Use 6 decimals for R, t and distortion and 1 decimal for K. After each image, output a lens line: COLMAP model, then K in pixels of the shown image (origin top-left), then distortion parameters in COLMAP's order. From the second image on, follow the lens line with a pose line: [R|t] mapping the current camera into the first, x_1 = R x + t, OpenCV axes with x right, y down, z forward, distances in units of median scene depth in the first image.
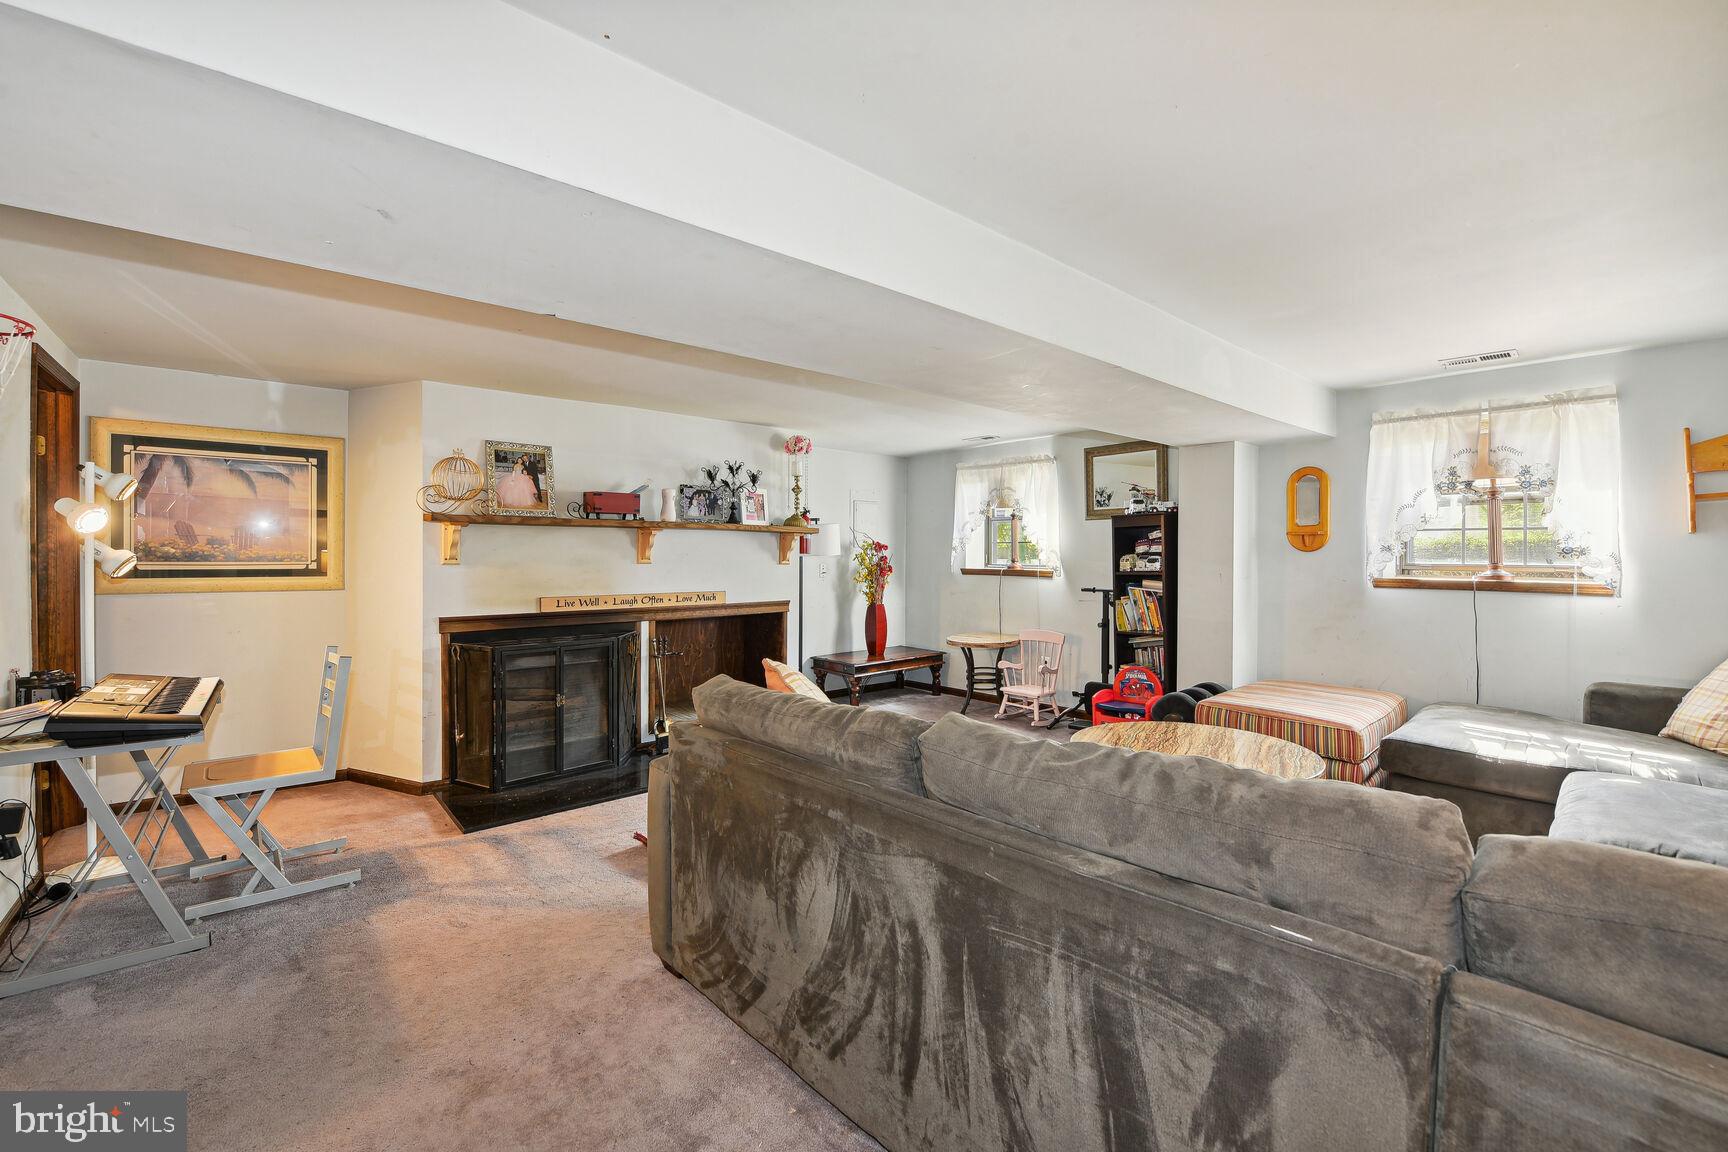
lens RADIAL K [[706.7, 0, 864.3], [0, 706.7, 583.7], [0, 0, 1]] dist [0.007045, -0.000256]
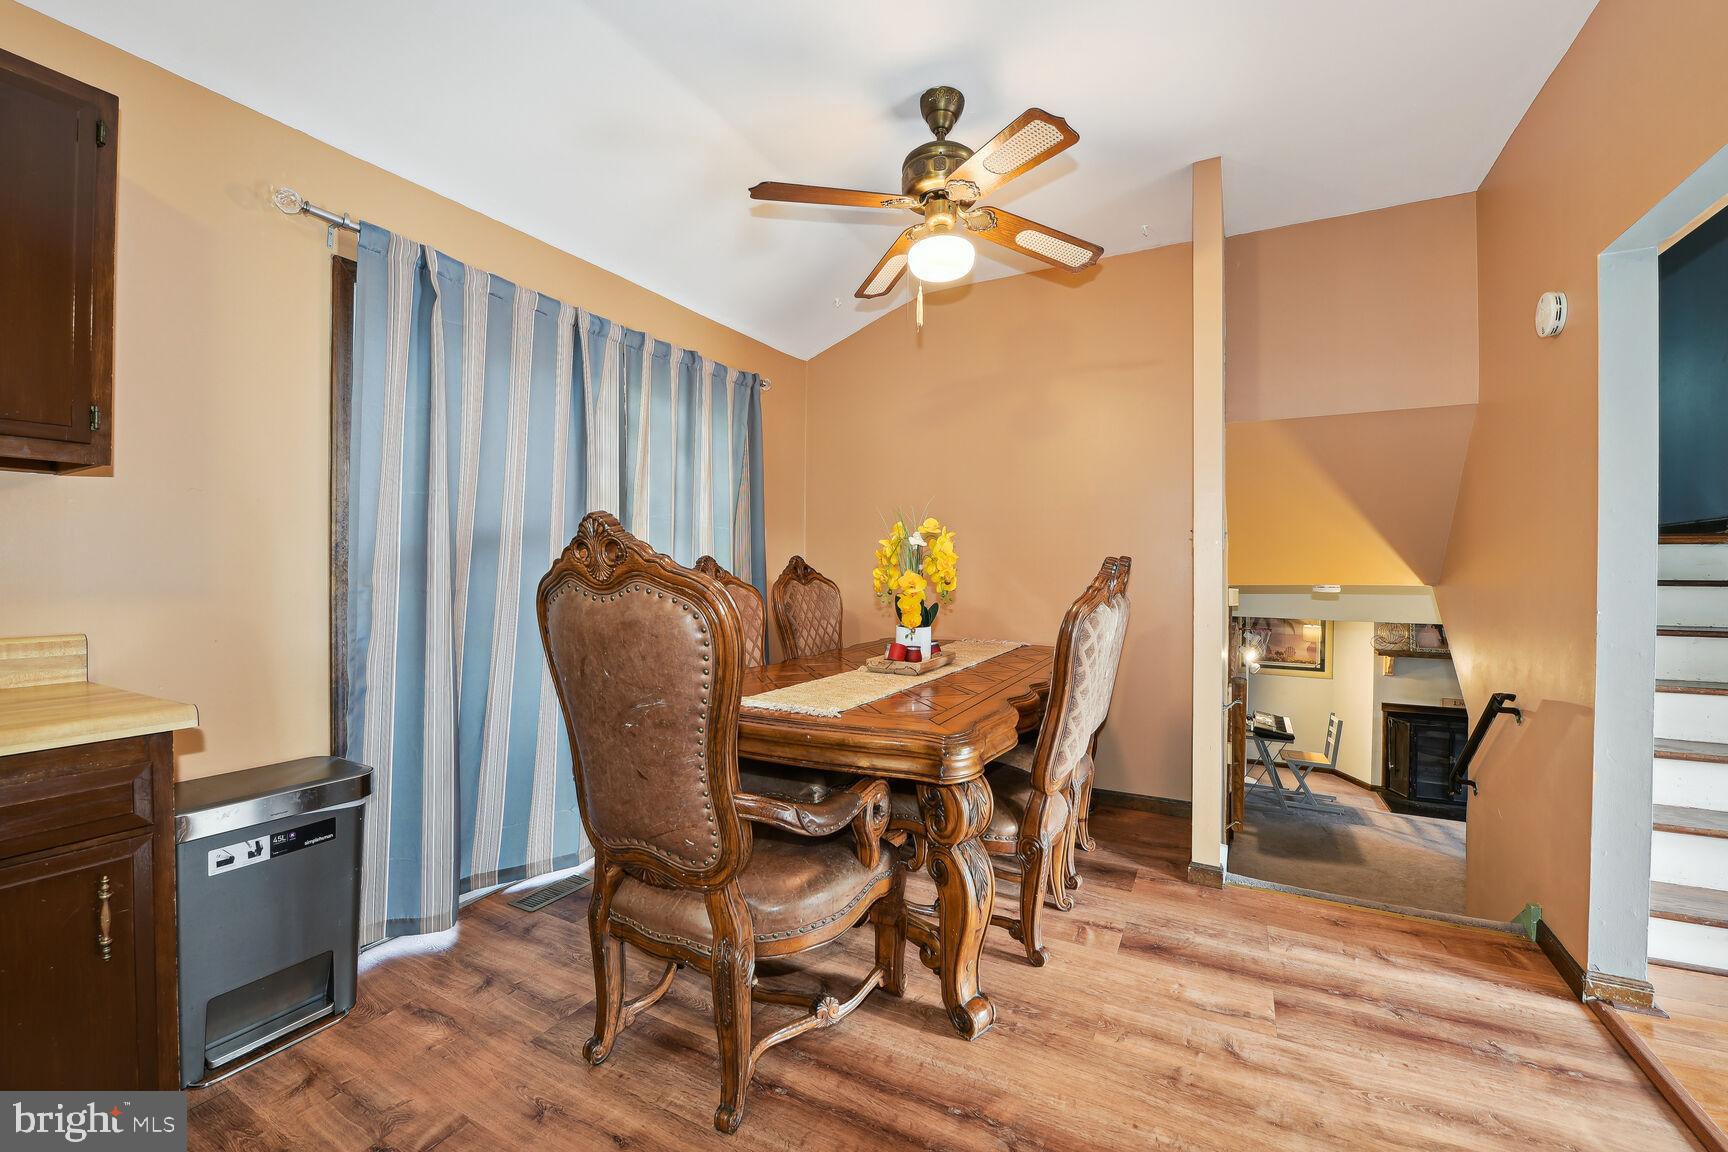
lens RADIAL K [[706.7, 0, 871.1], [0, 706.7, 576.5], [0, 0, 1]] dist [0.007045, -0.000256]
pose [[0.387897, 0.000325, -0.921703, 0.680797], [-0.036694, 0.999213, -0.015090, -0.225694], [0.920972, 0.039674, 0.387604, -1.108171]]
